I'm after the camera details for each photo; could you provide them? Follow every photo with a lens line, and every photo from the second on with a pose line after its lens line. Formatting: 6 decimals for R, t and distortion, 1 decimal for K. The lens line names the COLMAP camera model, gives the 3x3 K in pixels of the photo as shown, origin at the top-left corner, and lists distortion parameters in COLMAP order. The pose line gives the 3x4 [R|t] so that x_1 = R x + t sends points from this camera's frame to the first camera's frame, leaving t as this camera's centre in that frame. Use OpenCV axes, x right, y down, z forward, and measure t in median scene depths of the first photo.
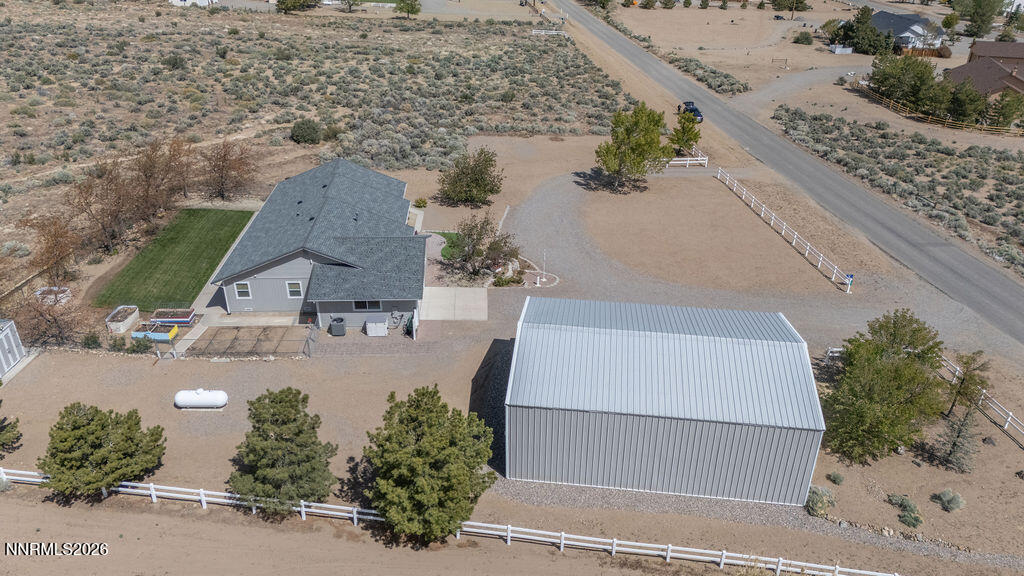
lens RADIAL K [[747.0, 0, 516.4], [0, 747.0, 287.3], [0, 0, 1]] dist [0.092927, -0.092427]
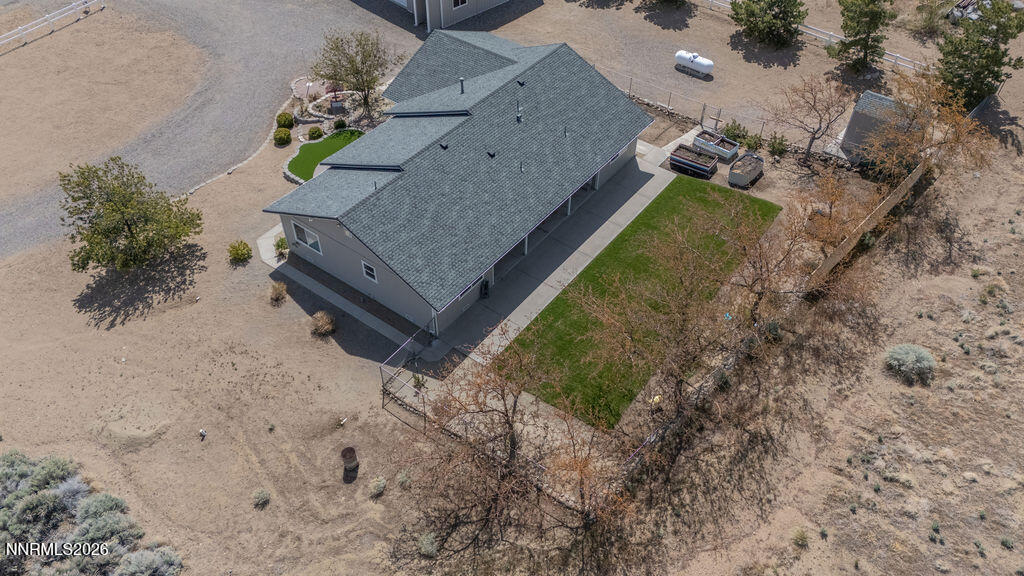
lens RADIAL K [[749.4, 0, 512.9], [0, 749.4, 288.4], [0, 0, 1]] dist [0.080745, -0.074069]
pose [[-0.778151, -0.456484, 0.431397, -0.563073], [0.281530, 0.360480, 0.889266, -0.568769], [-0.561446, 0.813435, -0.151994, 1.054102]]
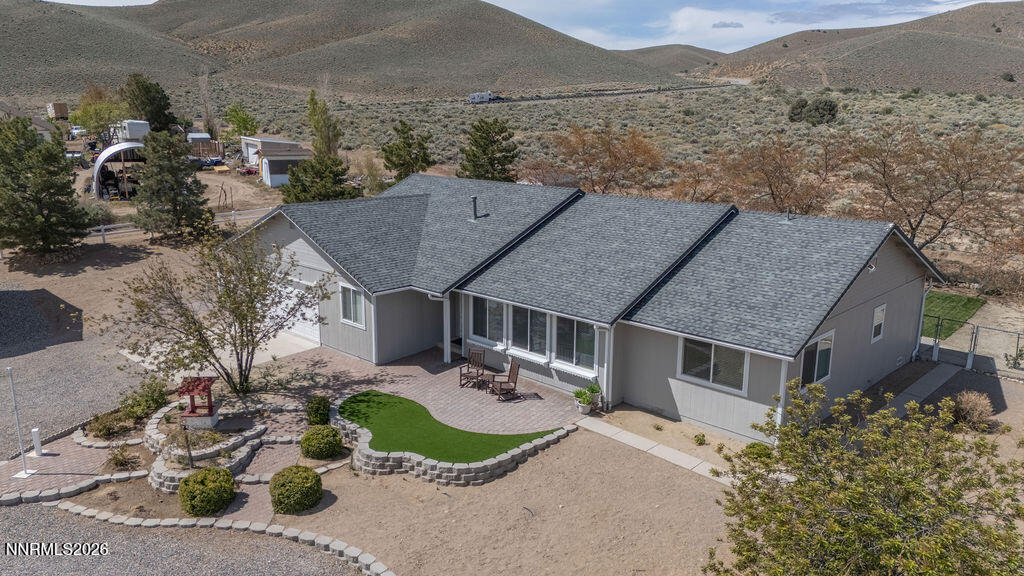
lens RADIAL K [[749.4, 0, 512.9], [0, 749.4, 288.4], [0, 0, 1]] dist [0.080745, -0.074069]
pose [[-0.716702, 0.143683, -0.682417, 0.083707], [-0.340405, 0.781973, 0.522152, -0.256807], [0.608656, 0.606526, -0.511532, 1.083030]]
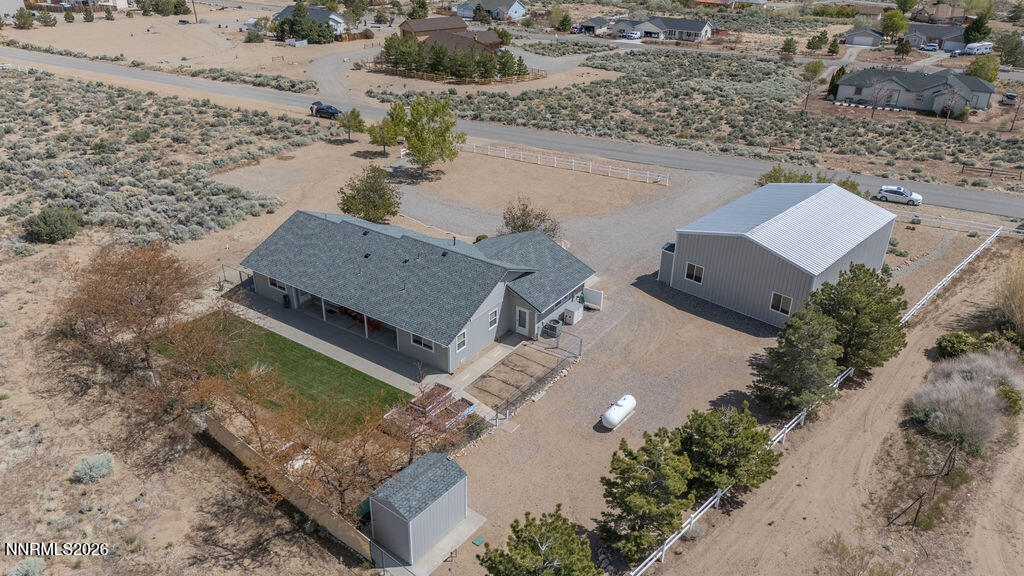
lens RADIAL K [[749.4, 0, 512.9], [0, 749.4, 288.4], [0, 0, 1]] dist [0.080745, -0.074069]
pose [[0.599629, -0.367751, 0.710777, -0.738203], [0.368333, 0.915321, 0.162845, -0.140091], [-0.710475, 0.164156, 0.684308, 0.247998]]
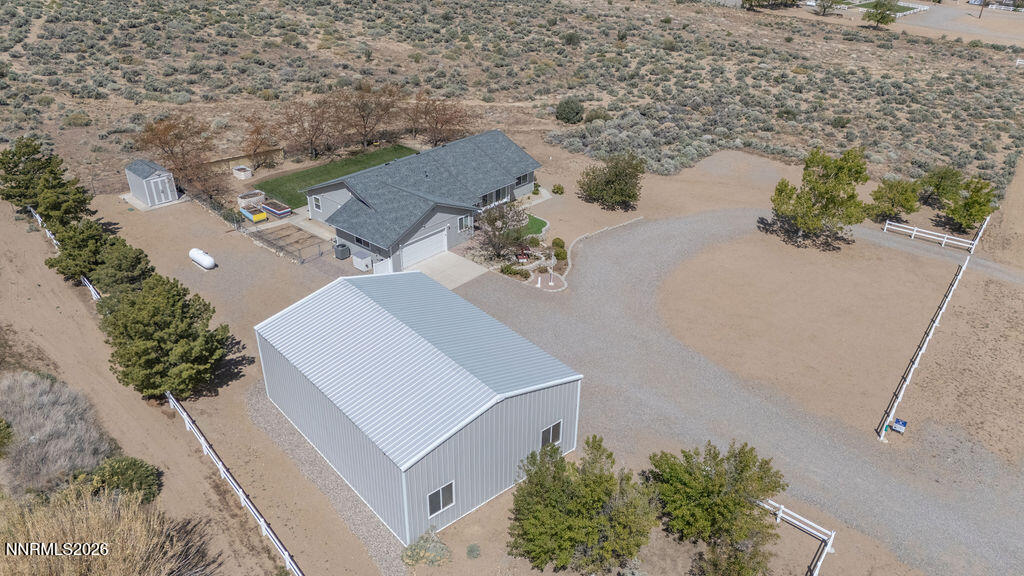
lens RADIAL K [[749.4, 0, 512.9], [0, 749.4, 288.4], [0, 0, 1]] dist [0.080745, -0.074069]
pose [[0.727620, 0.328685, -0.602109, 0.519703], [-0.327162, 0.937753, 0.116550, -0.089813], [0.602938, 0.112183, 0.789861, 0.176504]]
